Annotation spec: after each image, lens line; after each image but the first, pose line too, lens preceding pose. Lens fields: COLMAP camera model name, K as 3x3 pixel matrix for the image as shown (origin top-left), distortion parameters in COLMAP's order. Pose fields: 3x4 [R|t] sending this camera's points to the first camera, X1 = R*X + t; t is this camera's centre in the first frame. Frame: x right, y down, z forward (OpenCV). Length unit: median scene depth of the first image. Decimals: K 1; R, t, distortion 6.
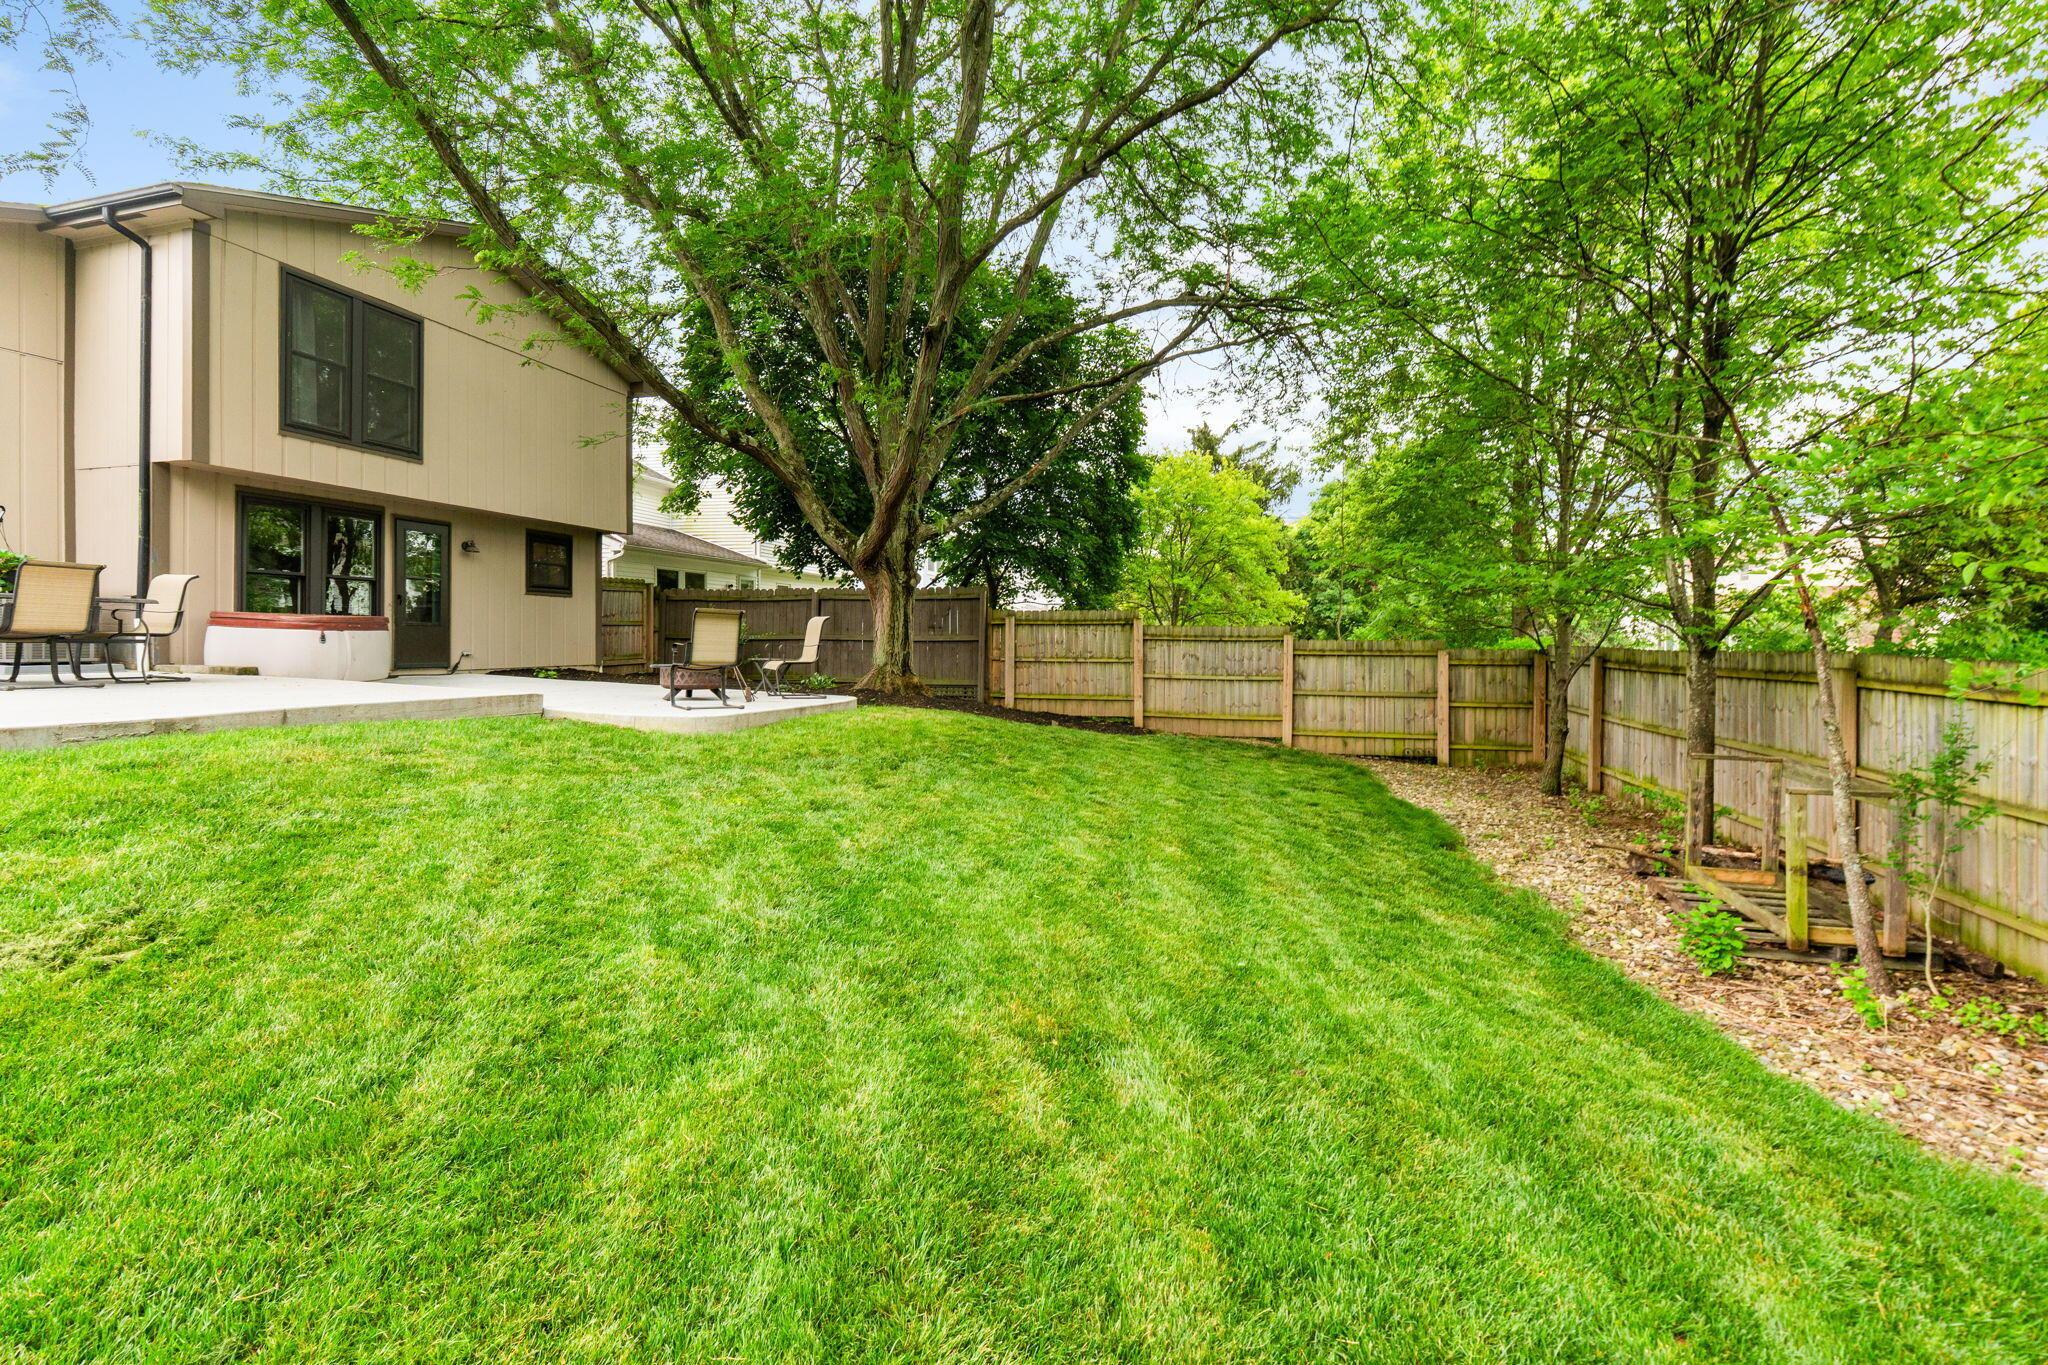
lens RADIAL K [[872.5, 0, 1012.3], [0, 872.5, 638.8], [0, 0, 1]] dist [-0.007614, -0.001055]
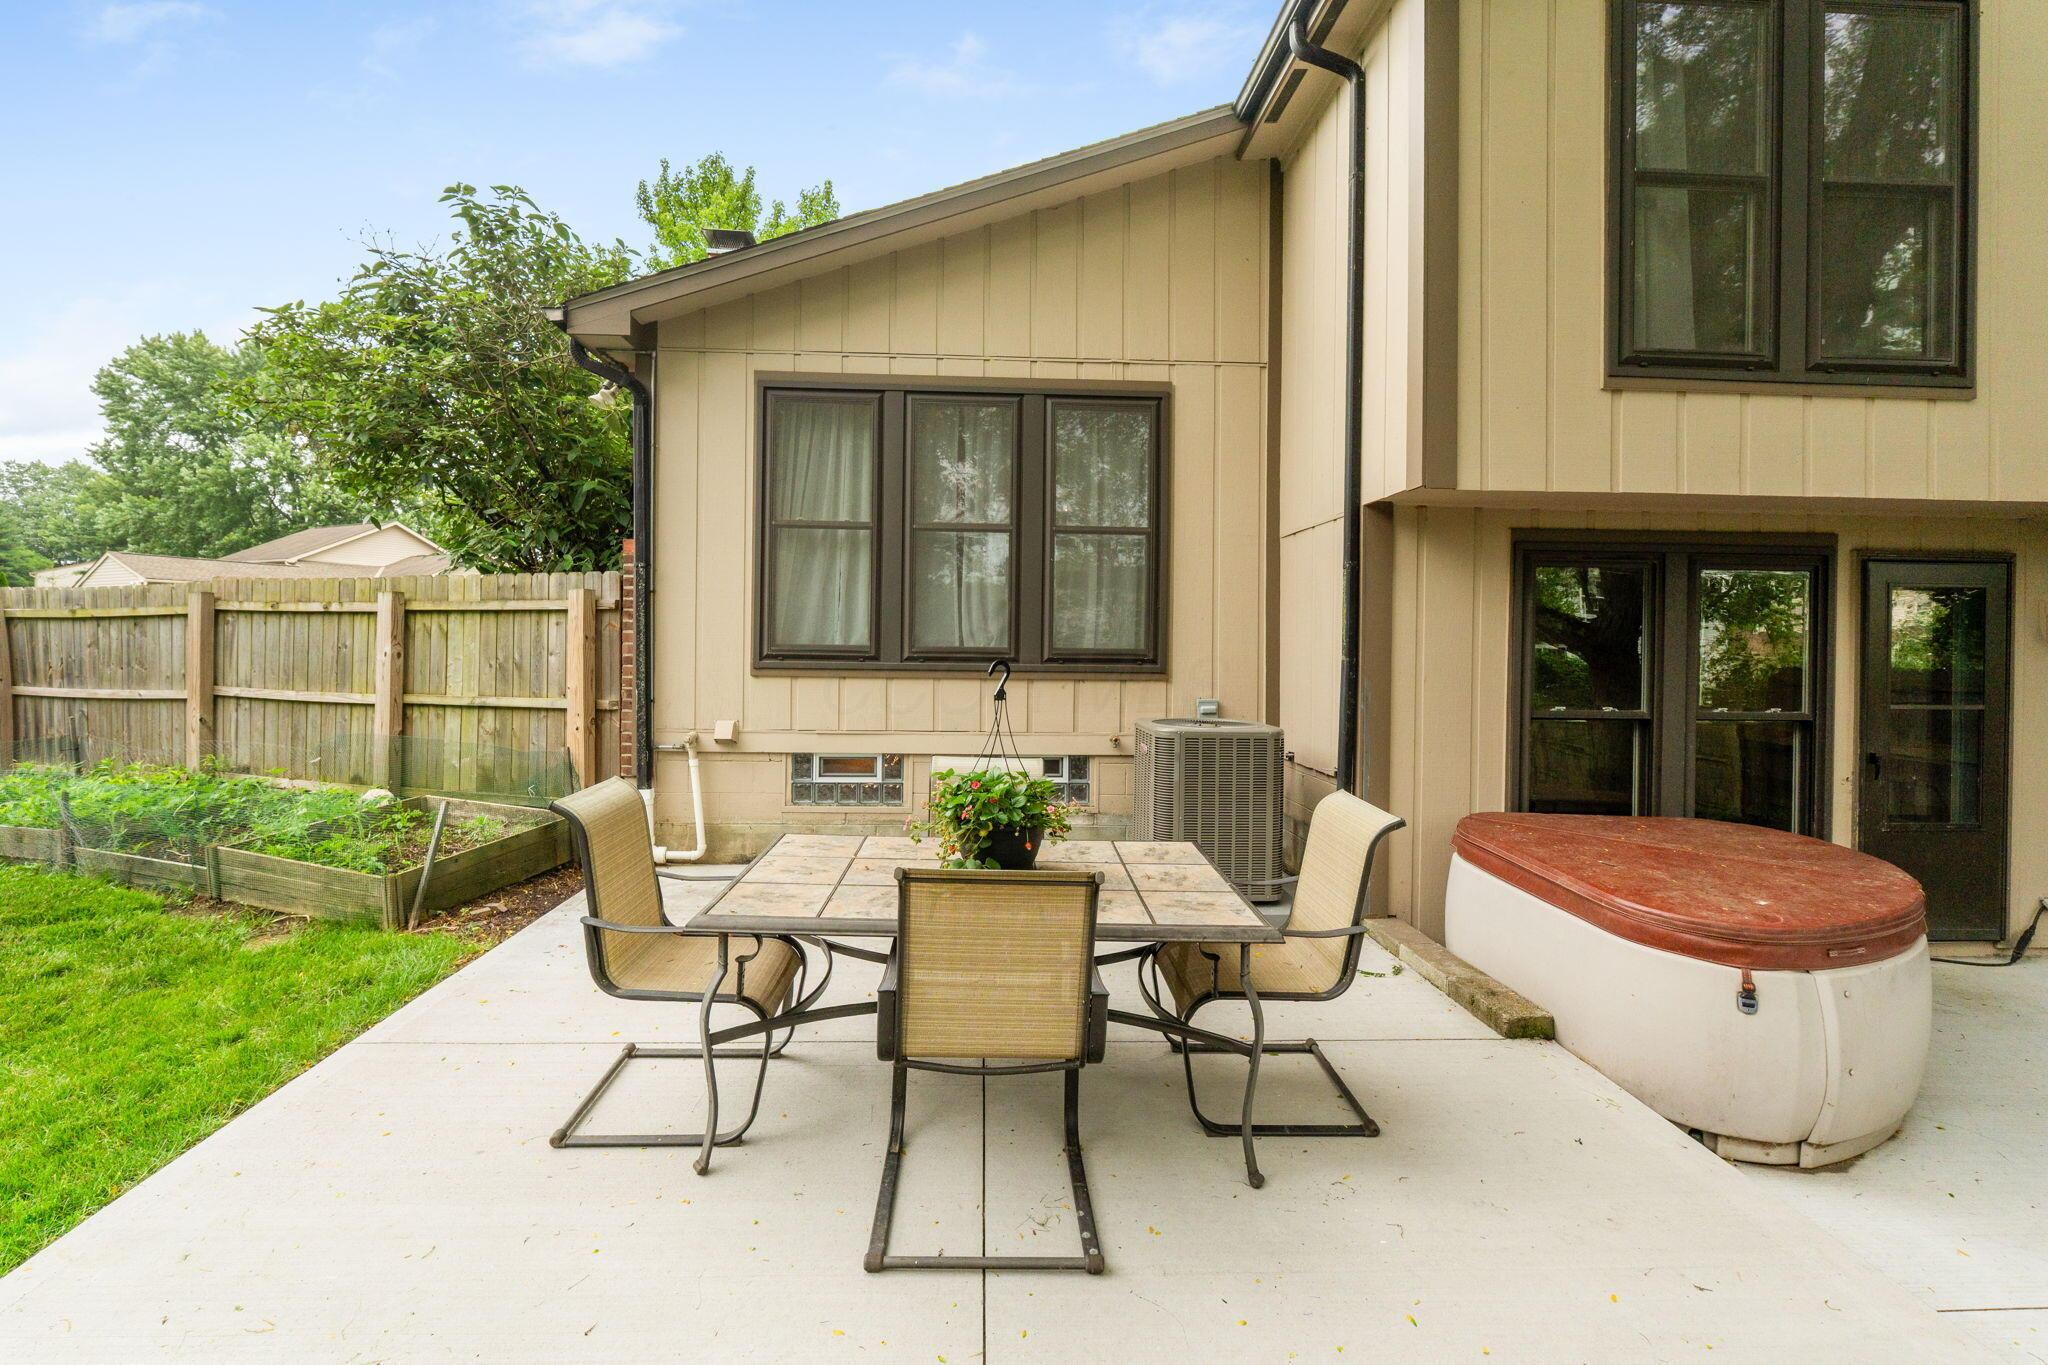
lens RADIAL K [[872.5, 0, 1004.0], [0, 872.5, 650.3], [0, 0, 1]] dist [-0.007614, -0.001055]
pose [[0.297242, 0.003285, -0.954796, -0.540591], [-0.012201, 0.999926, -0.000358, -0.110464], [0.954724, 0.011756, 0.297260, 0.611505]]
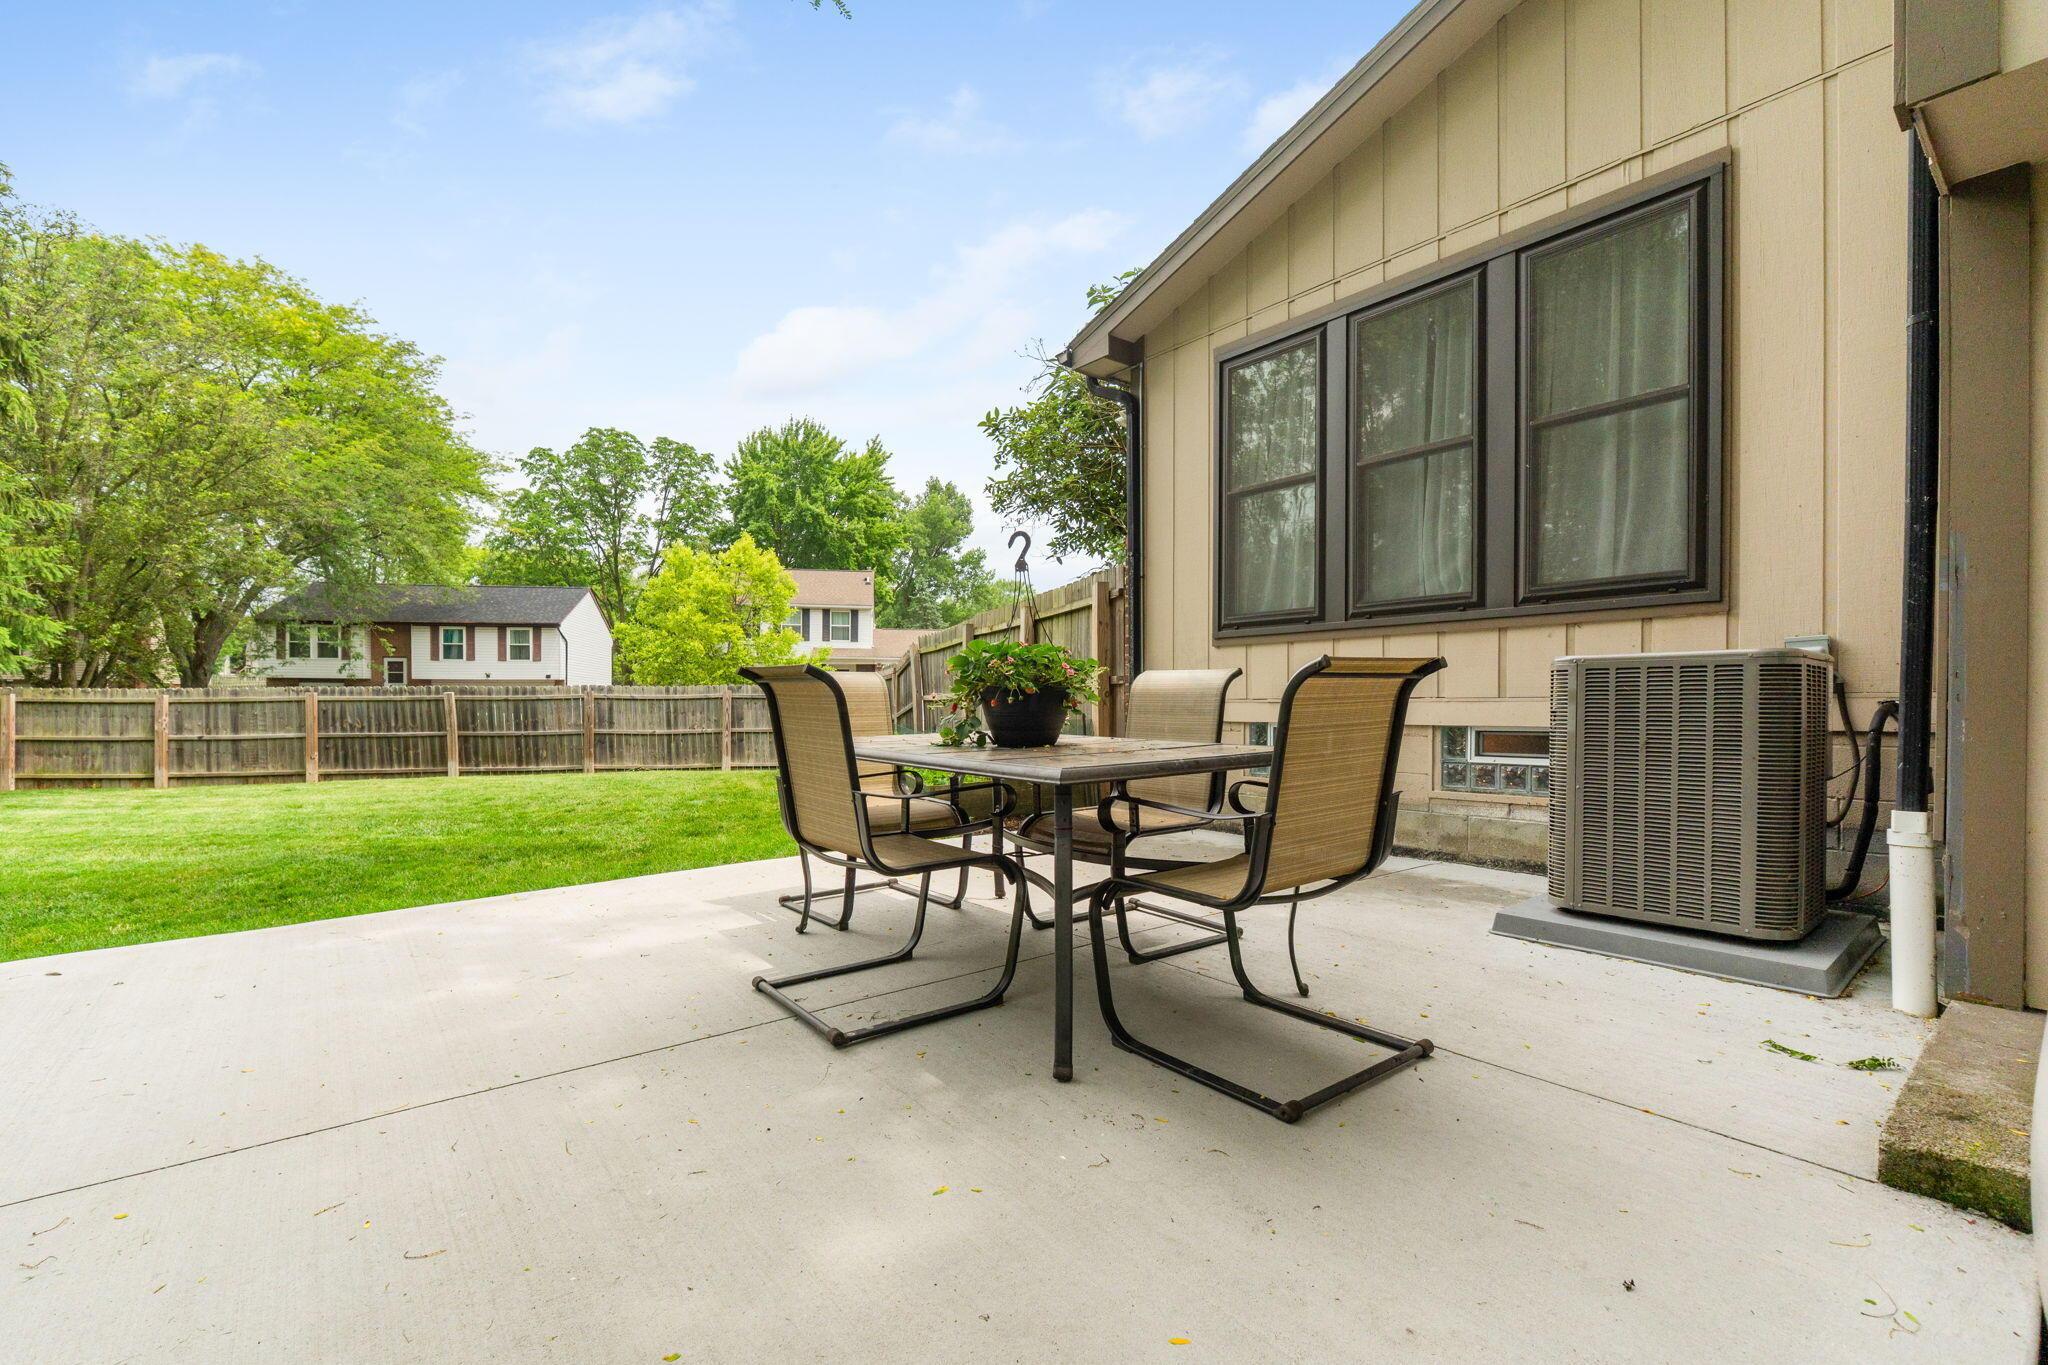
lens RADIAL K [[872.5, 0, 1004.3], [0, 872.5, 723.9], [0, 0, 1]] dist [-0.007614, -0.001055]
pose [[-0.601588, 0.011158, -0.798729, -0.579451], [-0.004502, 0.999839, 0.017358, -0.048805], [0.798794, 0.014038, -0.601441, 0.867363]]
